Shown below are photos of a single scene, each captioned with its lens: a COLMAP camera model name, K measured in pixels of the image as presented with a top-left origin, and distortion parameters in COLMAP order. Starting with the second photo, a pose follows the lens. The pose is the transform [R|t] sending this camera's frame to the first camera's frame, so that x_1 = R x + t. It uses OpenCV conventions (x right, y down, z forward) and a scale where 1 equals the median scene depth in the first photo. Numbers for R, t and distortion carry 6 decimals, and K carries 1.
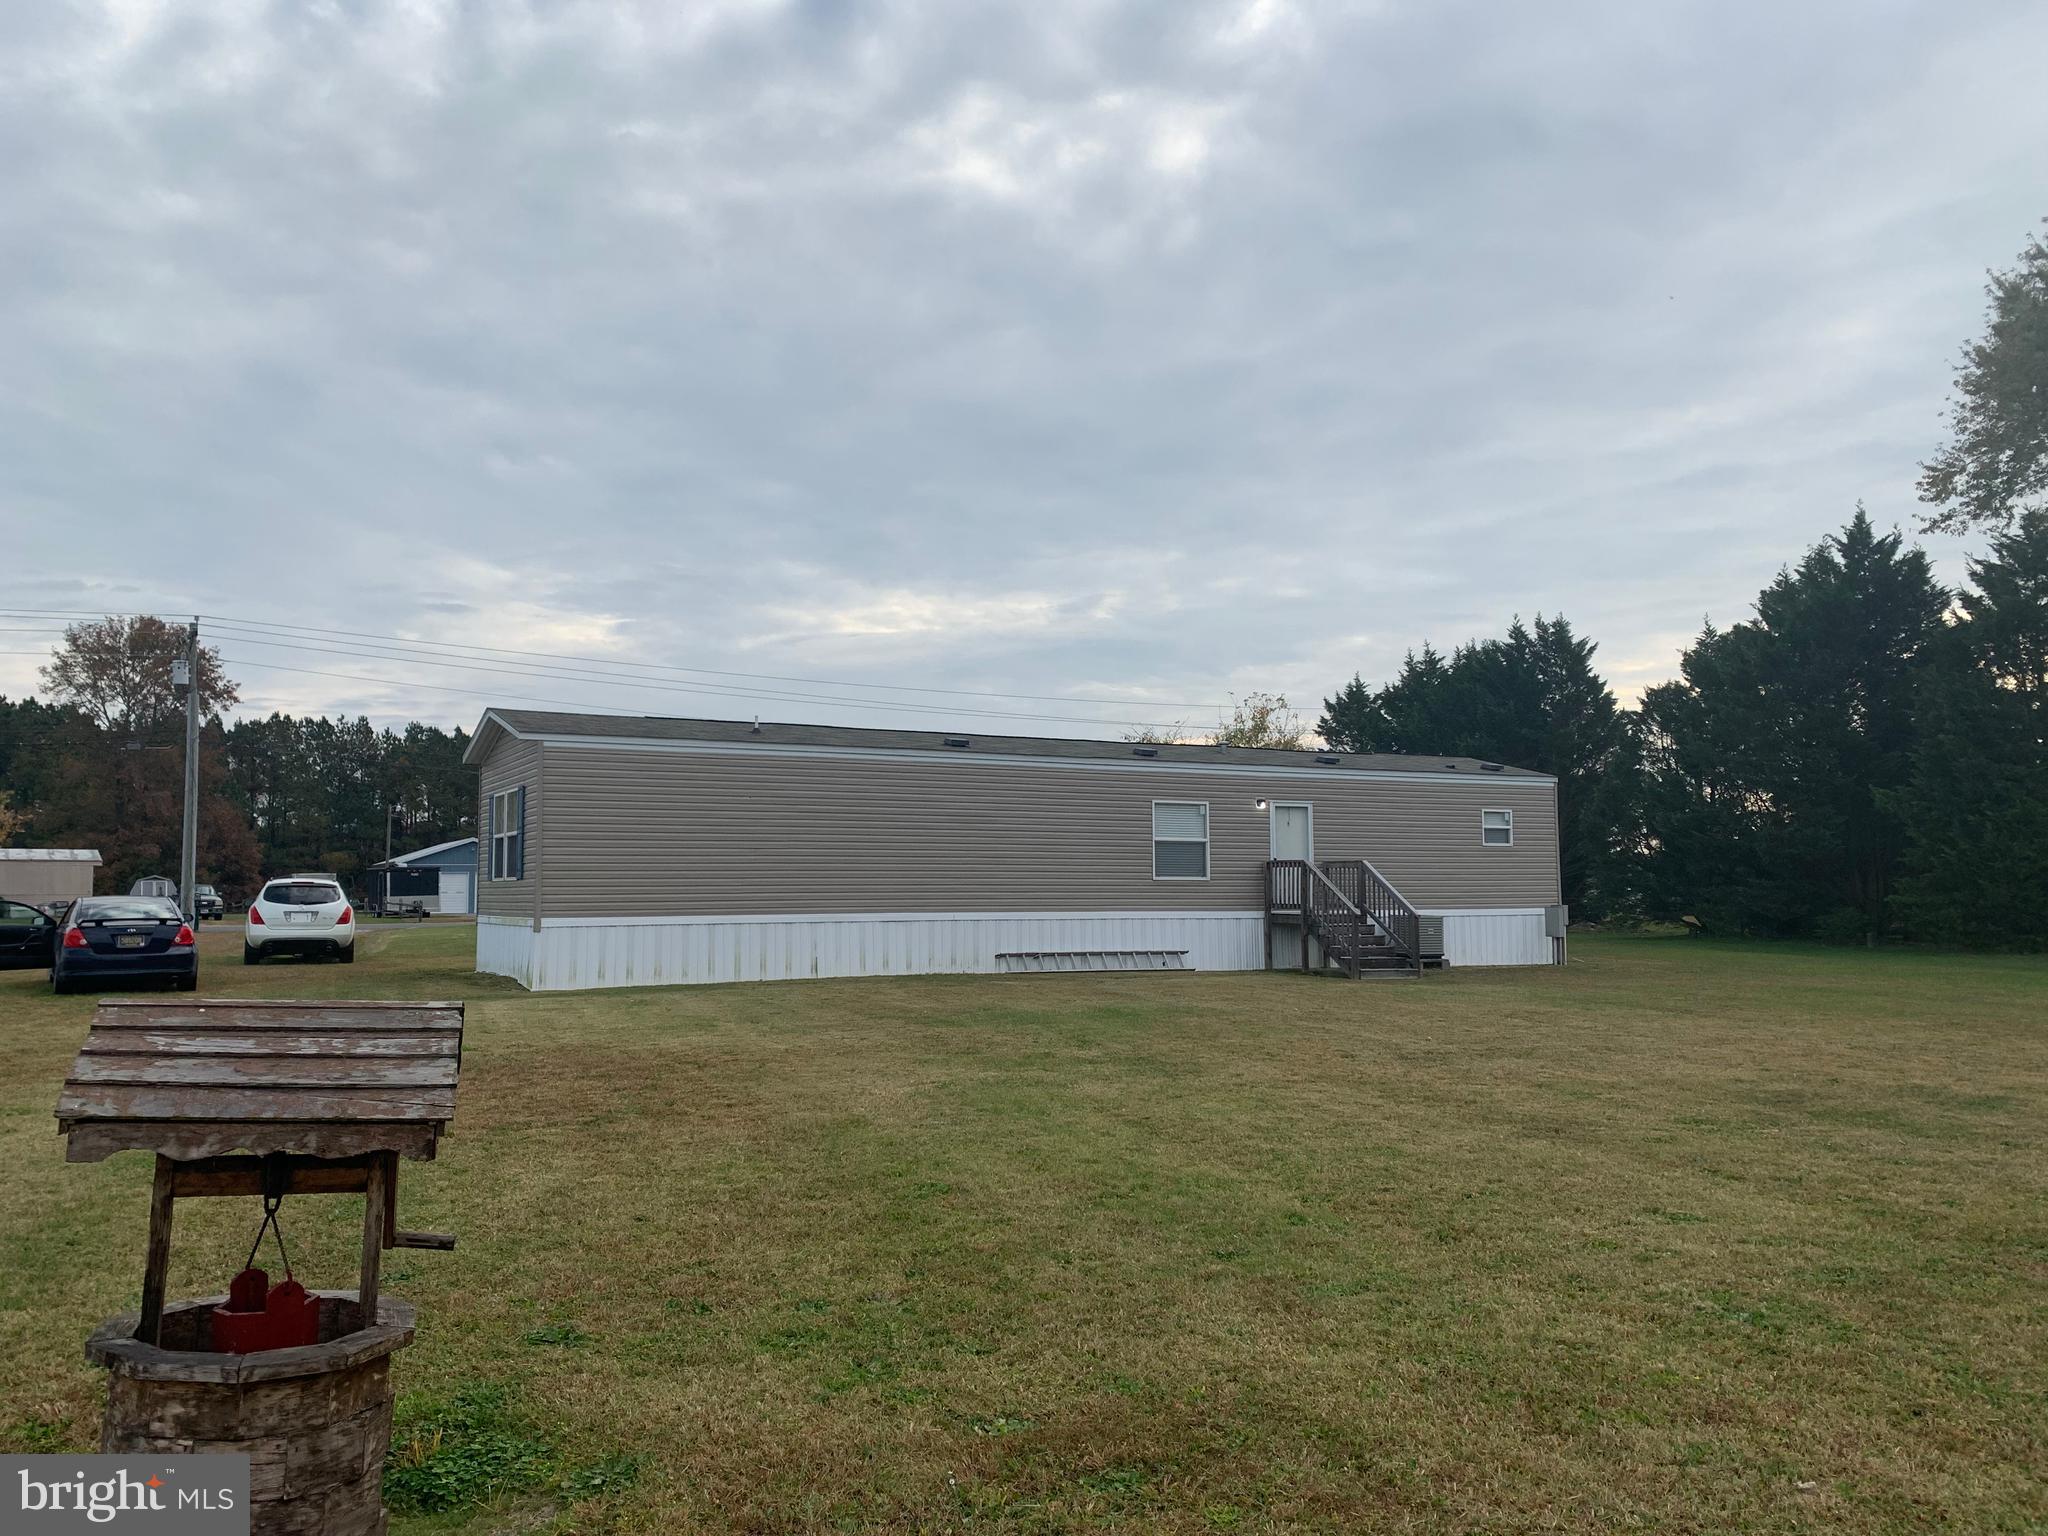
lens RADIAL K [[1548.5, 0, 1024.0], [0, 1548.5, 768.0], [0, 0, 1]] dist [0.008249, 0.007762]
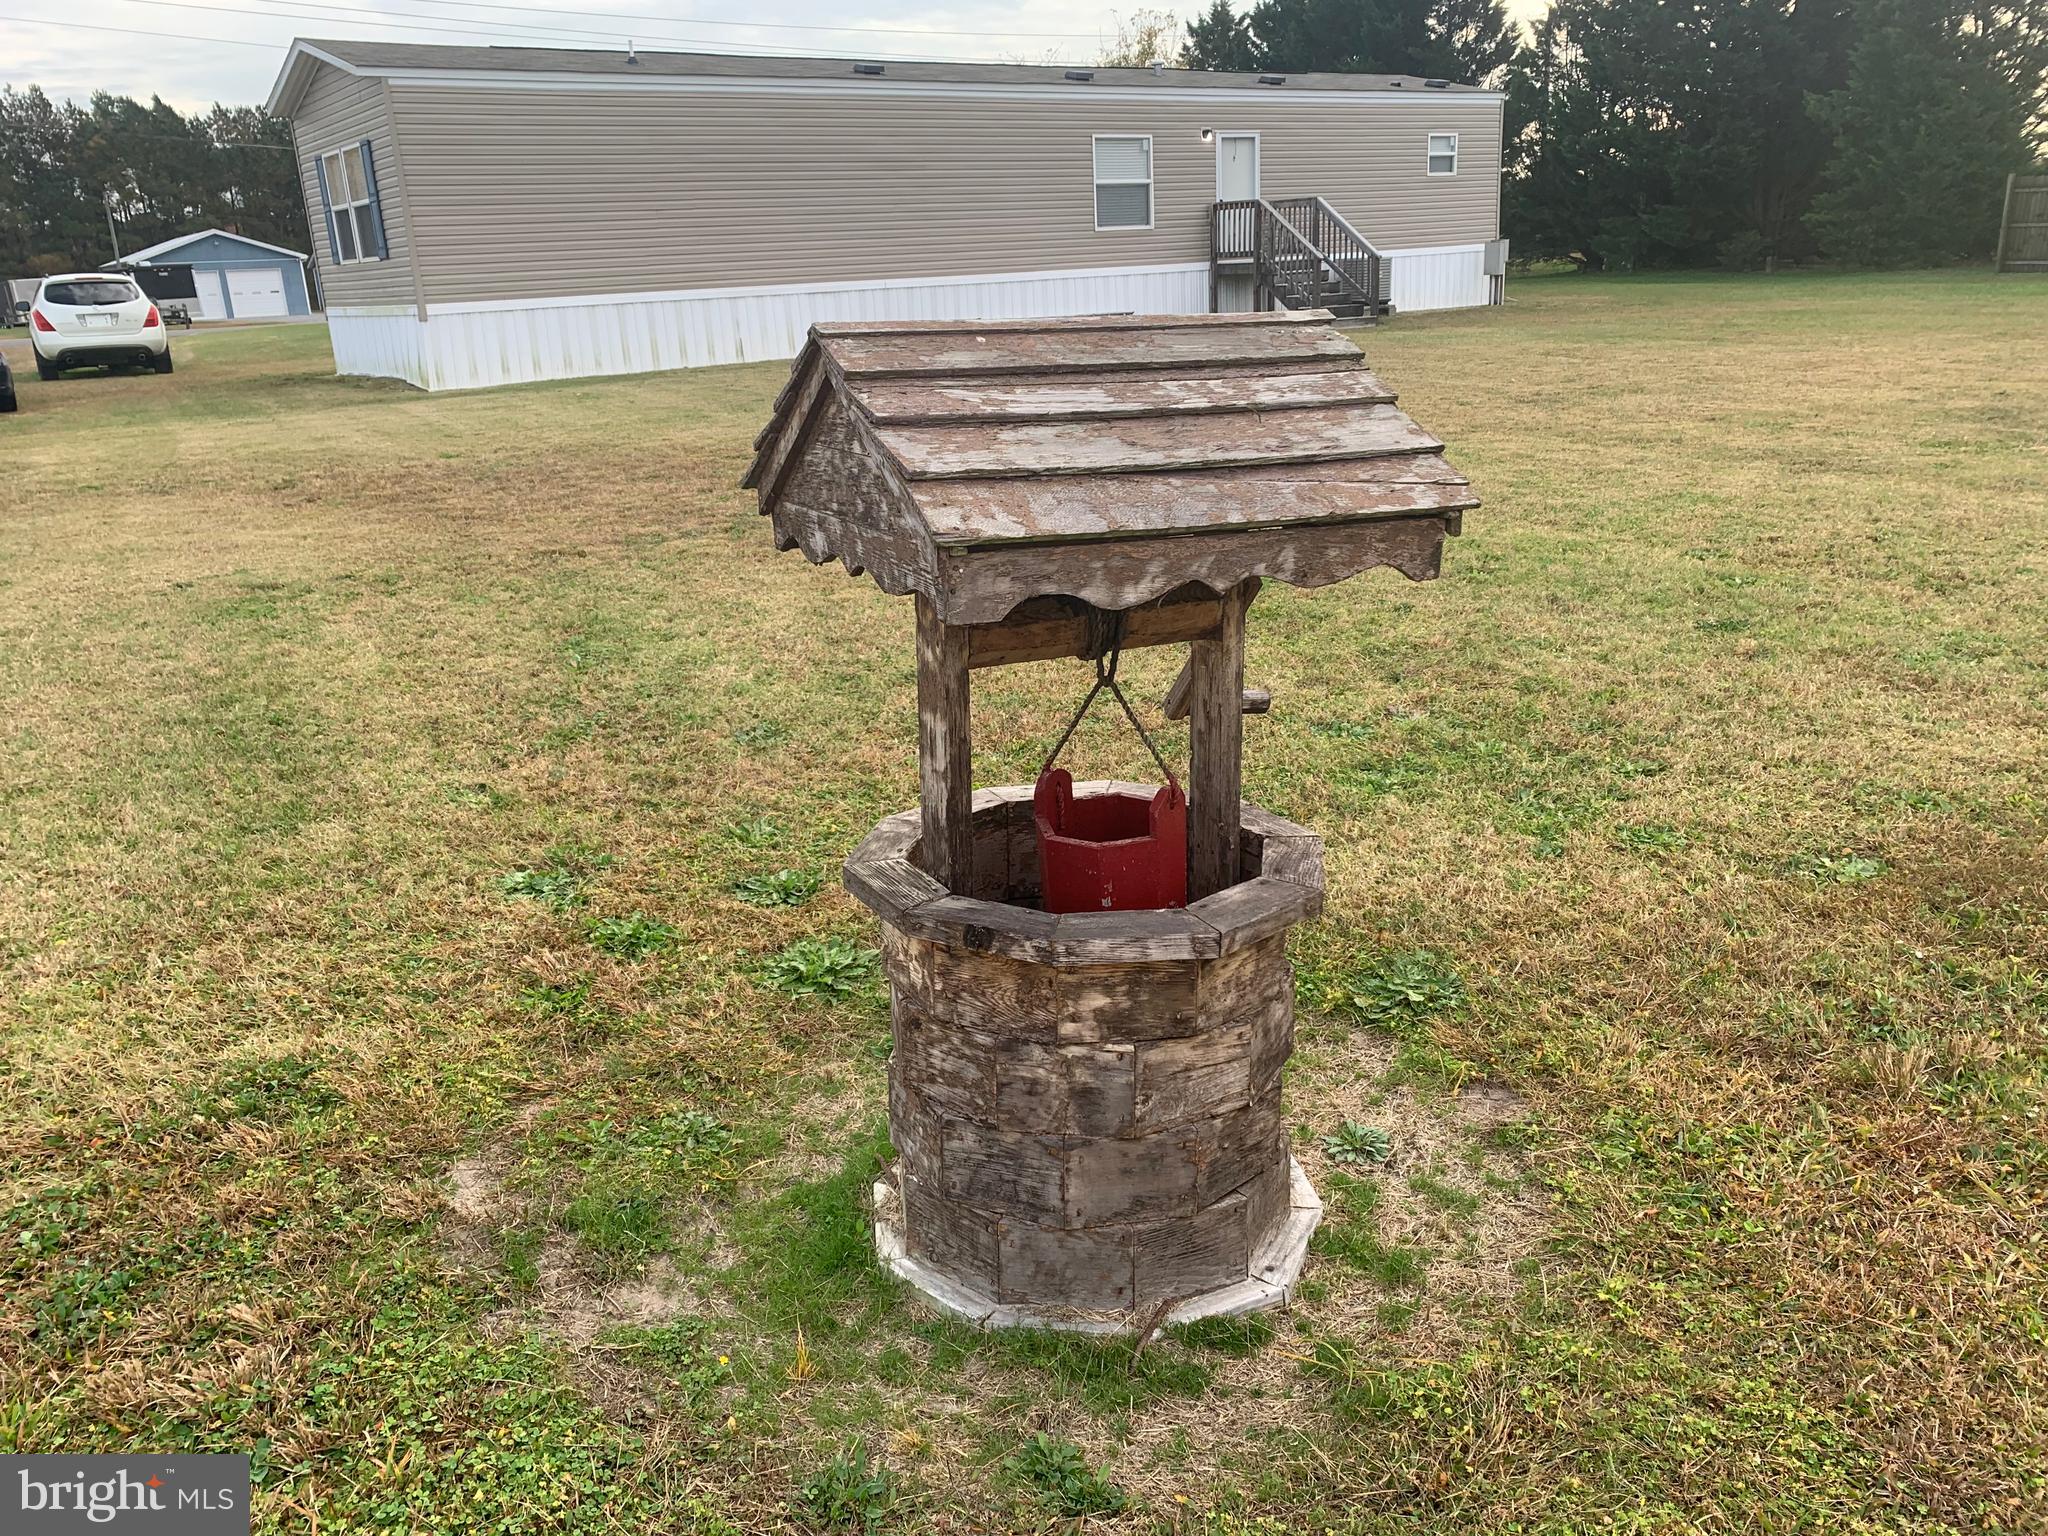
lens RADIAL K [[1526.8, 0, 955.9], [0, 1526.8, 721.3], [0, 0, 1]] dist [0.049360, -0.042346]
pose [[0.991312, -0.079600, 0.104714, -0.111220], [0.037140, 0.933095, 0.357707, 0.016149], [-0.126182, -0.350710, 0.927944, 0.083811]]
